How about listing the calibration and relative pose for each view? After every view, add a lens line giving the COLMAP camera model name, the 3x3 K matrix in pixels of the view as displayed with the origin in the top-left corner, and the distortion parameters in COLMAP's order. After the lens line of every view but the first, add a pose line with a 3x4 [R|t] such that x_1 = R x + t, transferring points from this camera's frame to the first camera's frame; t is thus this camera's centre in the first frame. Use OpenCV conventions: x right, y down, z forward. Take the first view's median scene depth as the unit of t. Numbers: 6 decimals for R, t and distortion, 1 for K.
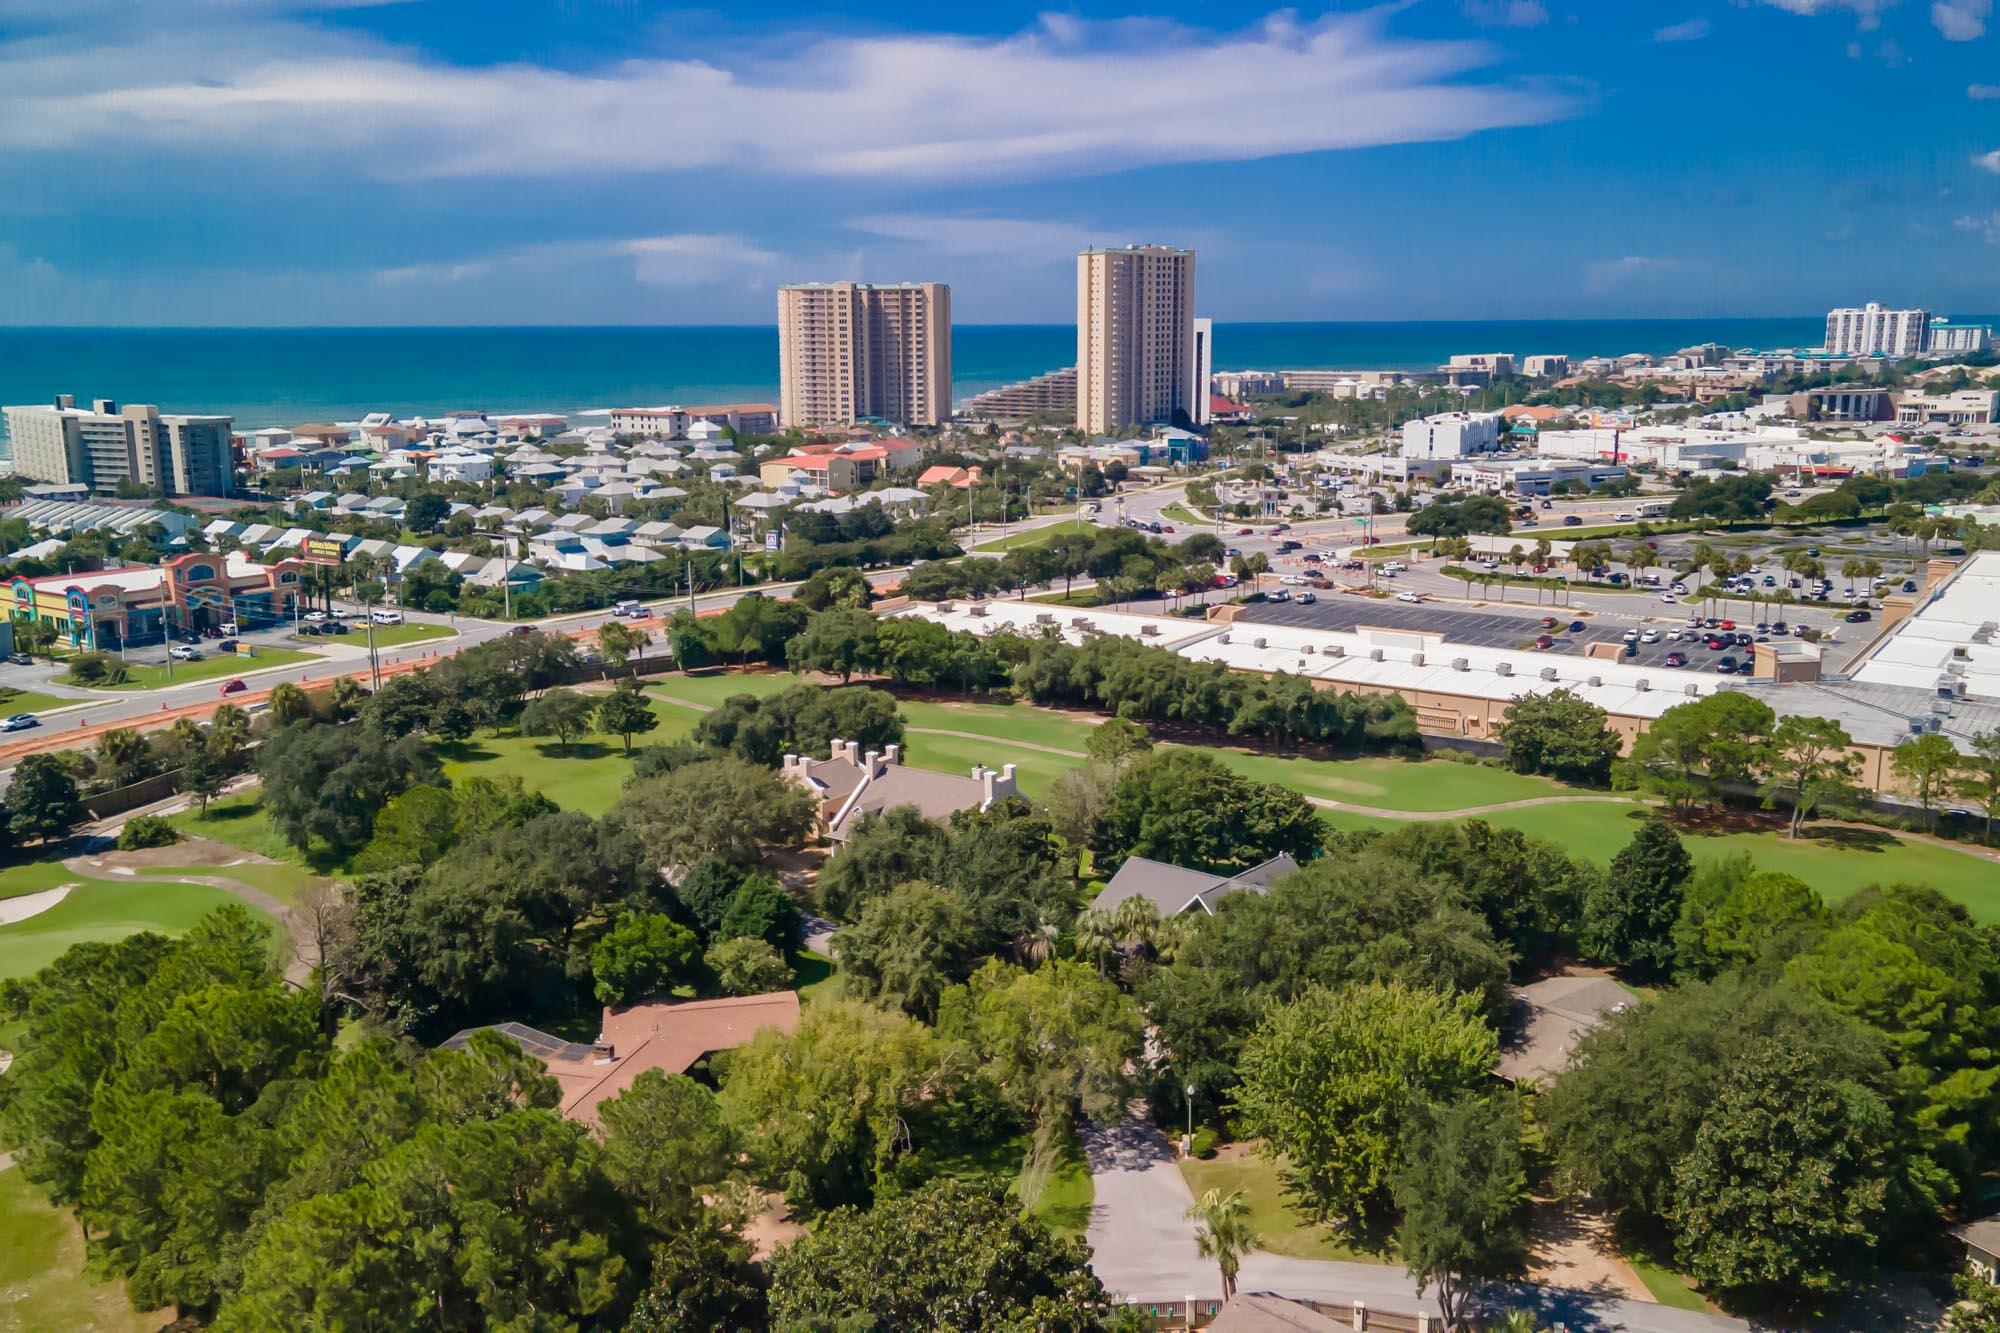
lens RADIAL K [[1655.7, 0, 1000.0], [0, 1655.7, 666.5], [0, 0, 1]] dist [0.025142, 0.018085]
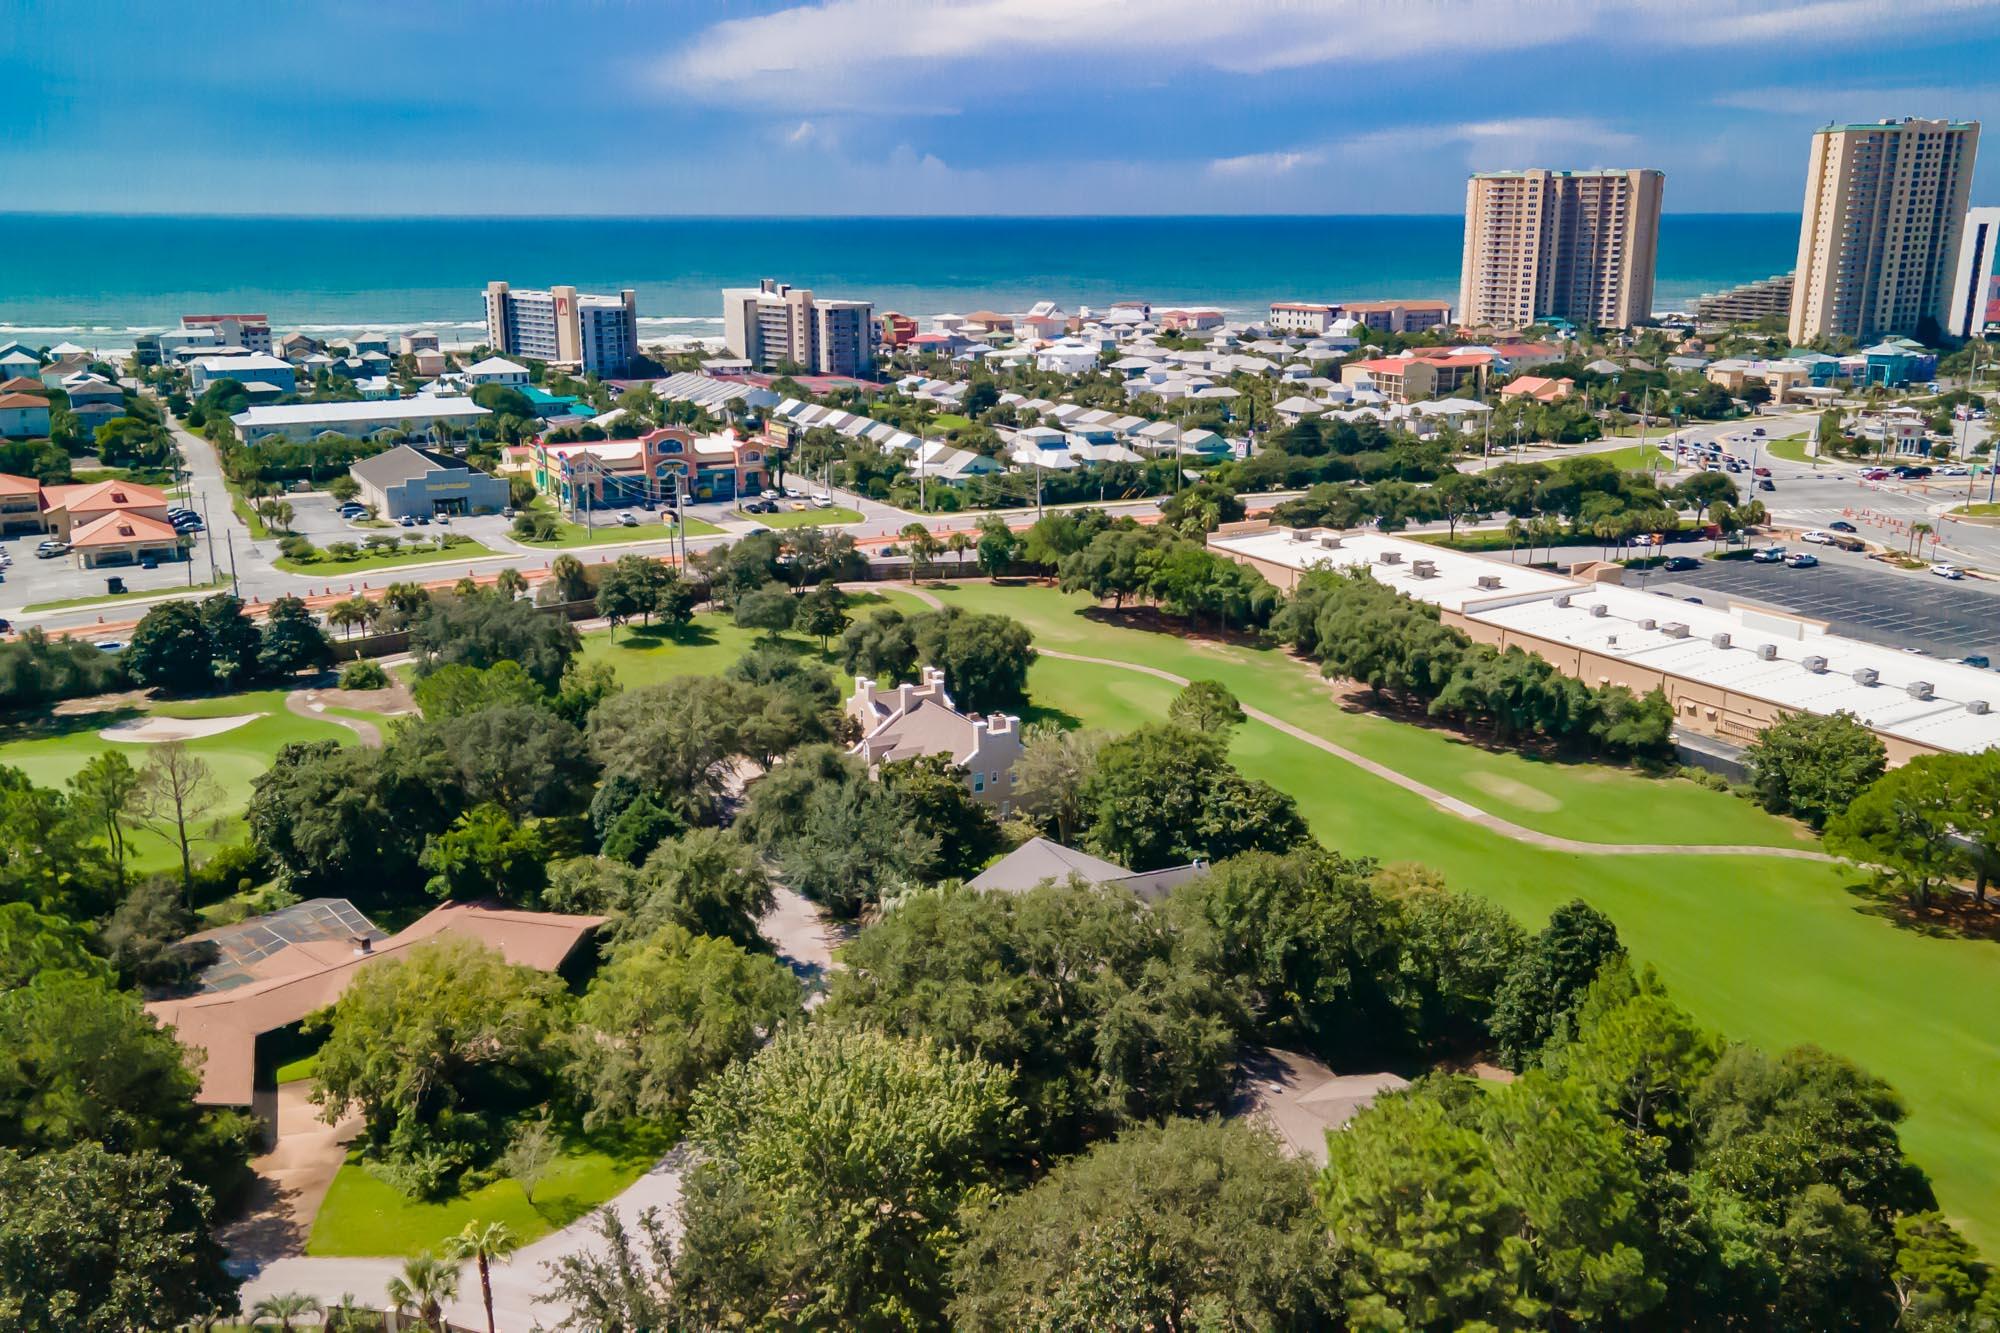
lens RADIAL K [[1655.7, 0, 1000.0], [0, 1655.7, 666.5], [0, 0, 1]] dist [0.025142, 0.018085]
pose [[0.901038, 0.118741, -0.417171, 0.098763], [-0.092406, 0.992269, 0.082846, -0.011447], [0.423783, -0.036098, 0.905044, 0.043840]]
